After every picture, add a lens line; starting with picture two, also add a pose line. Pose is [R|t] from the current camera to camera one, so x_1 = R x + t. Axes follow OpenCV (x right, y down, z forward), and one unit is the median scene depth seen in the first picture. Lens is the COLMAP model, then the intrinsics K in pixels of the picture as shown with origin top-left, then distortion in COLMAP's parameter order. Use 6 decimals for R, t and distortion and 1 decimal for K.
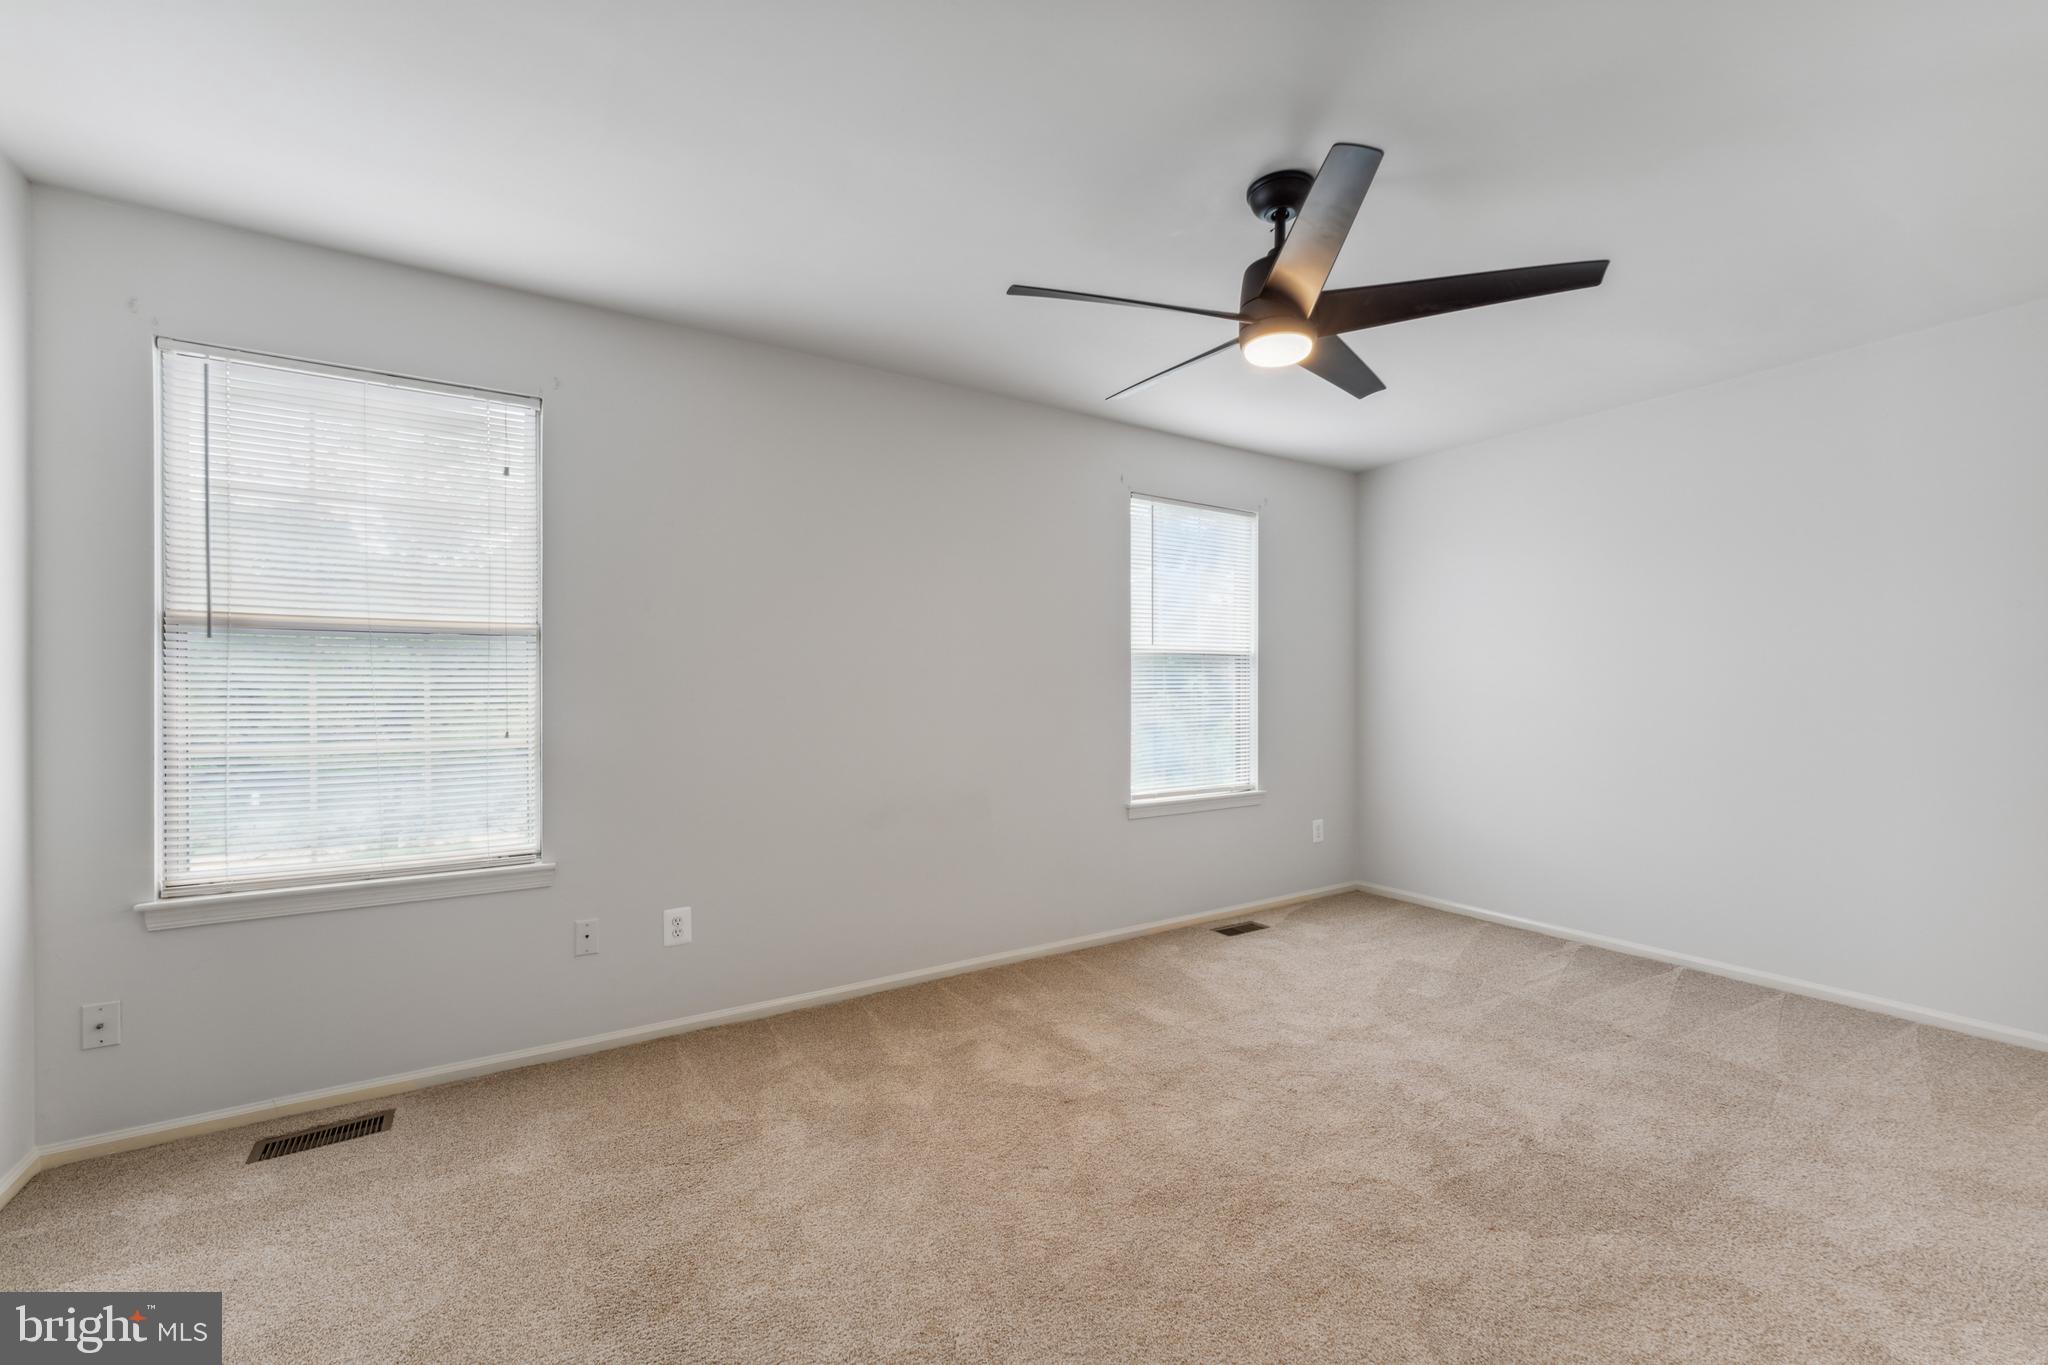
lens RADIAL K [[823.9, 0, 1014.3], [0, 823.9, 696.0], [0, 0, 1]] dist [-0.001030, 0.000570]
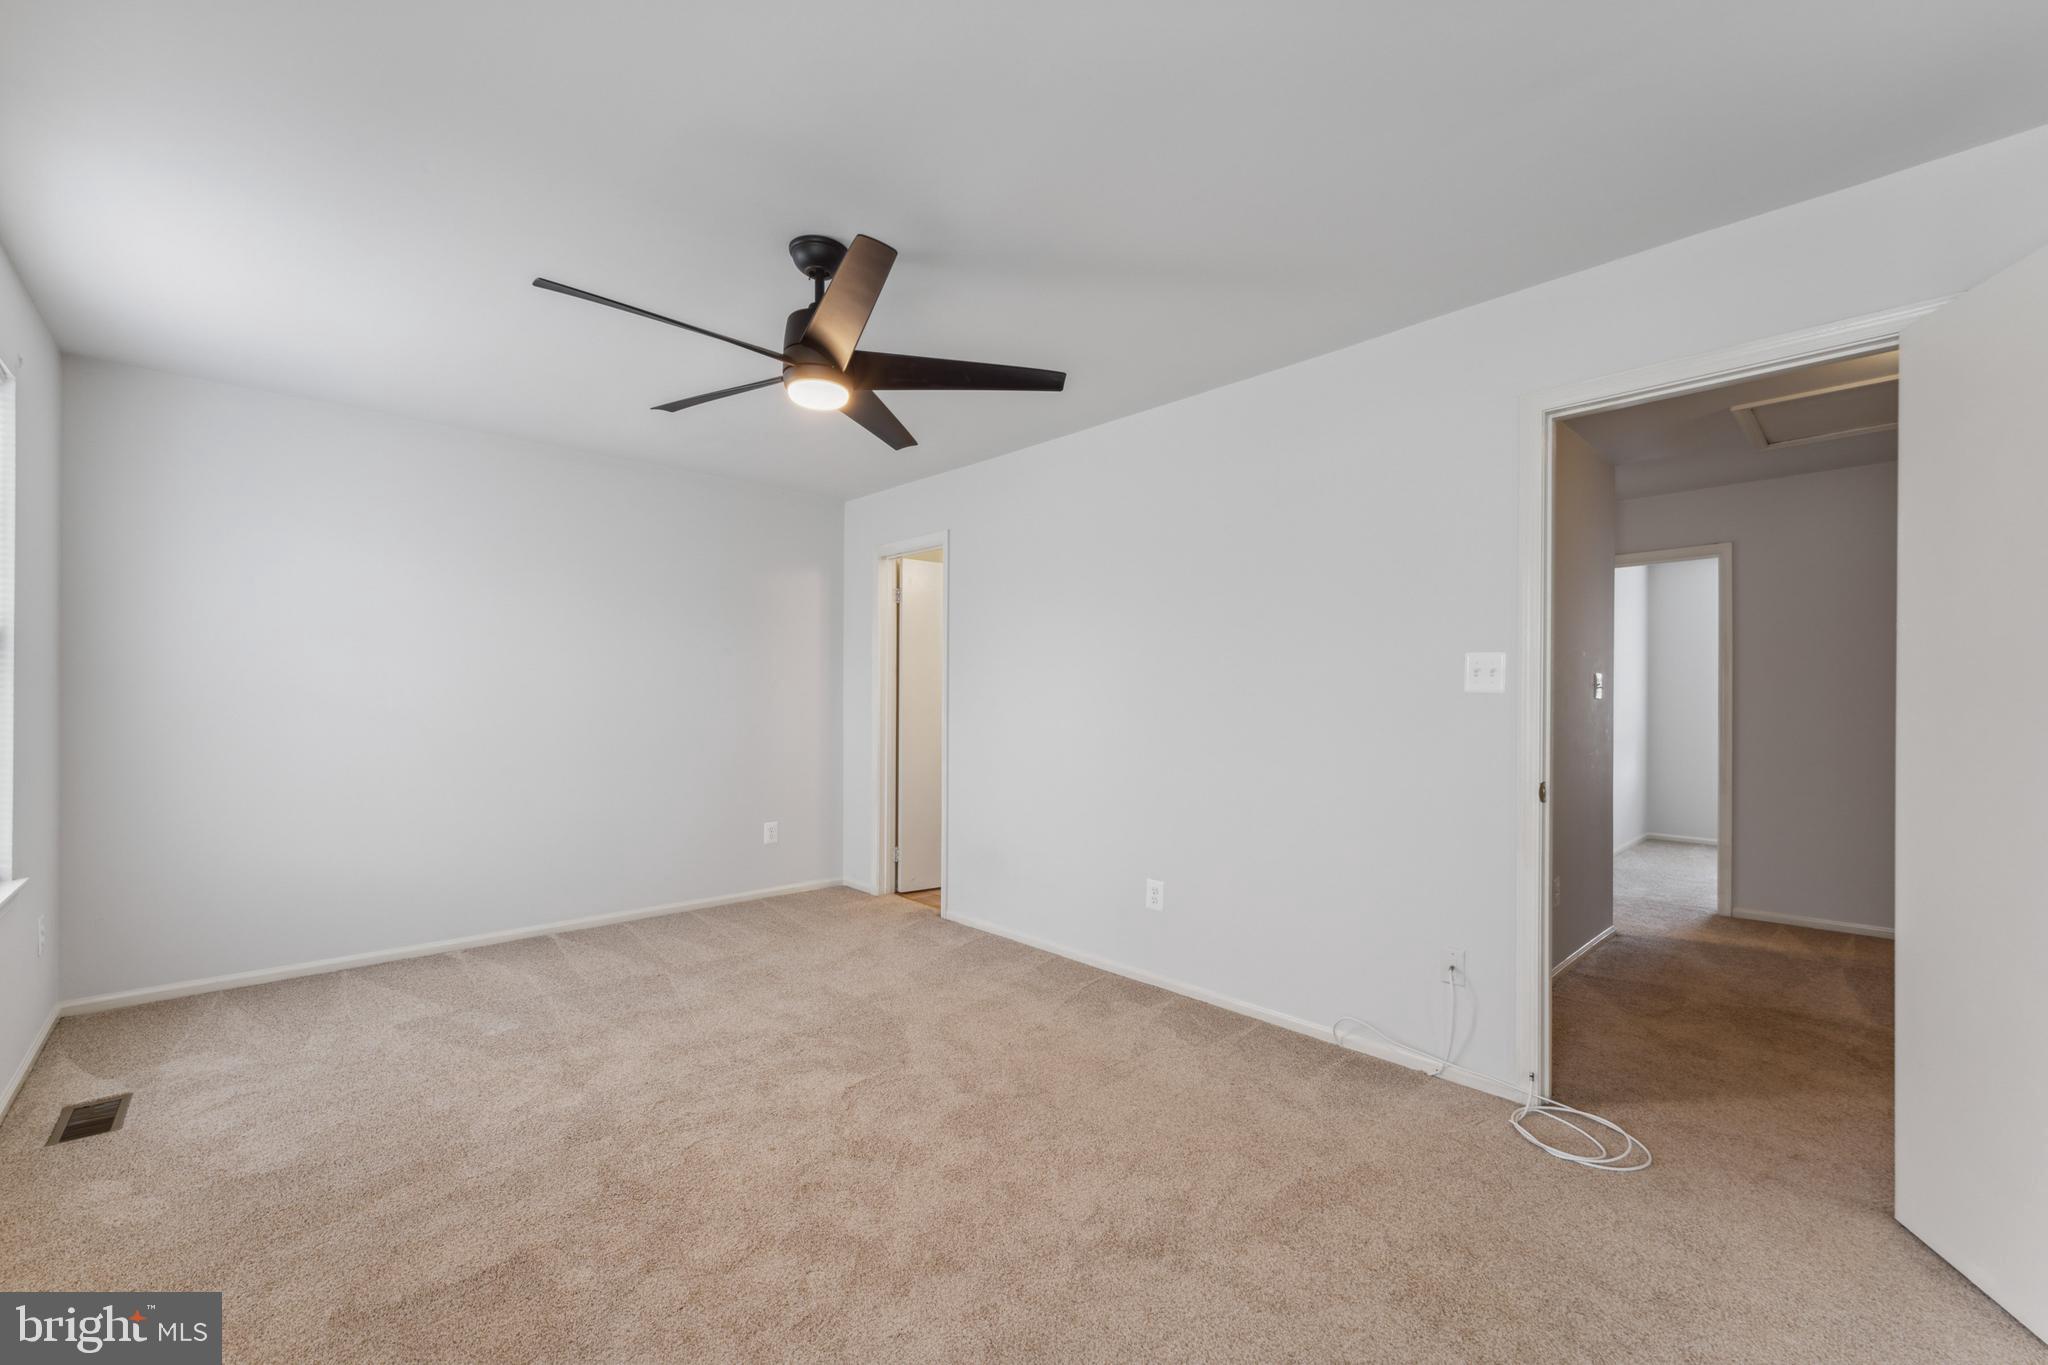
lens RADIAL K [[823.9, 0, 1027.0], [0, 823.9, 693.4], [0, 0, 1]] dist [-0.001030, 0.000570]
pose [[-0.205854, 0.011624, 0.978514, -0.547123], [0.002577, 0.999932, -0.011336, -0.002272], [-0.978579, 0.000188, -0.205870, 0.638606]]
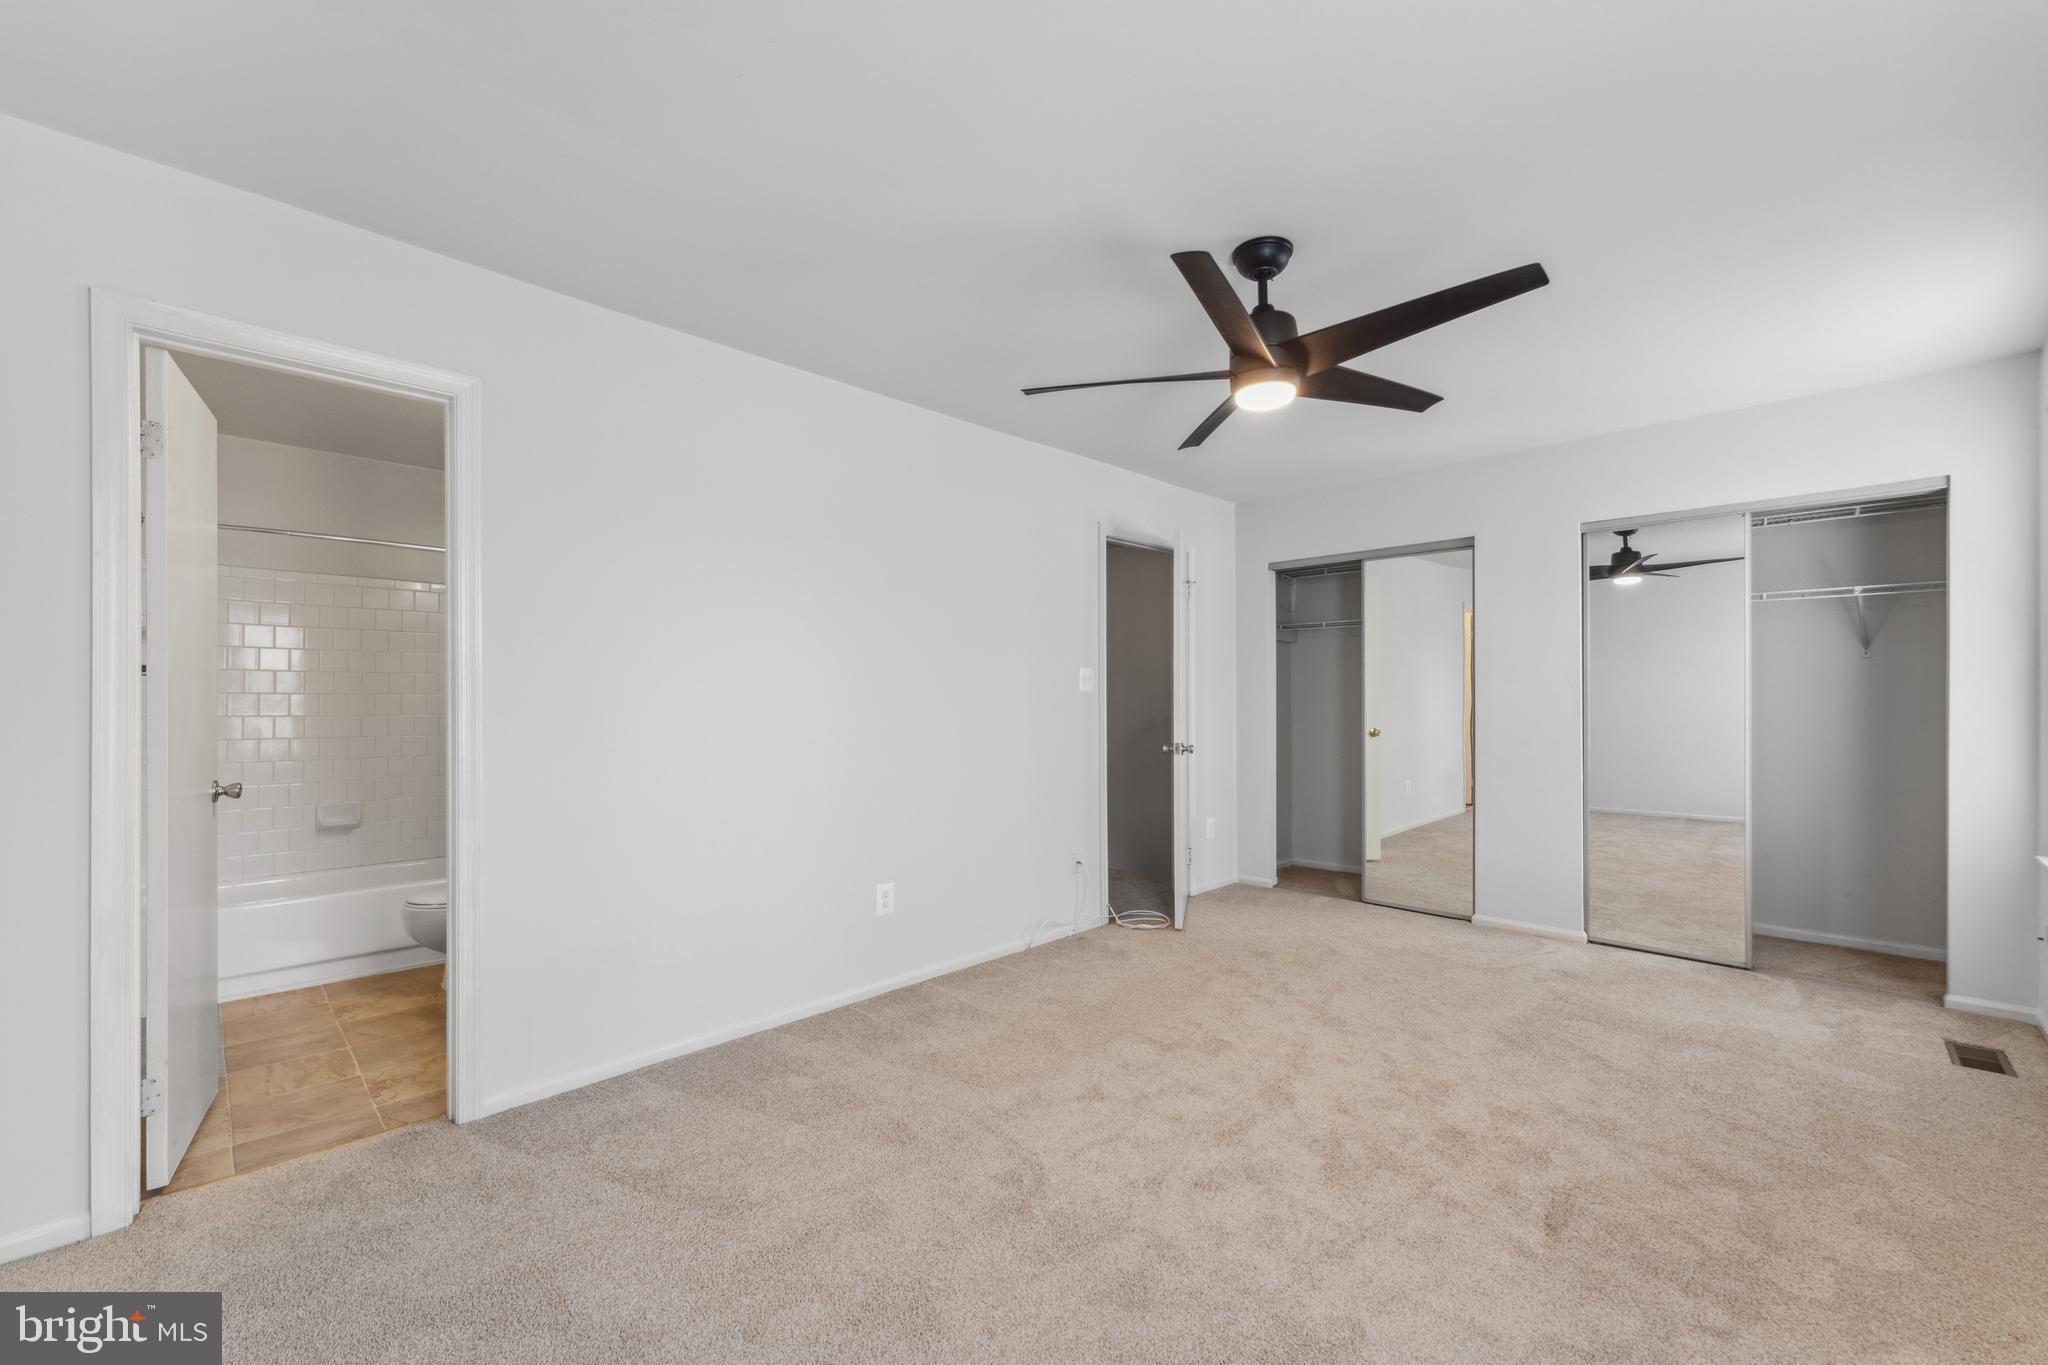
lens RADIAL K [[823.9, 0, 1029.6], [0, 823.9, 687.4], [0, 0, 1]] dist [-0.001030, 0.000570]
pose [[-0.974267, 0.013845, -0.224973, 0.578995], [0.012969, 0.999901, 0.005368, -0.023359], [0.225025, 0.002313, -0.974350, 1.344584]]
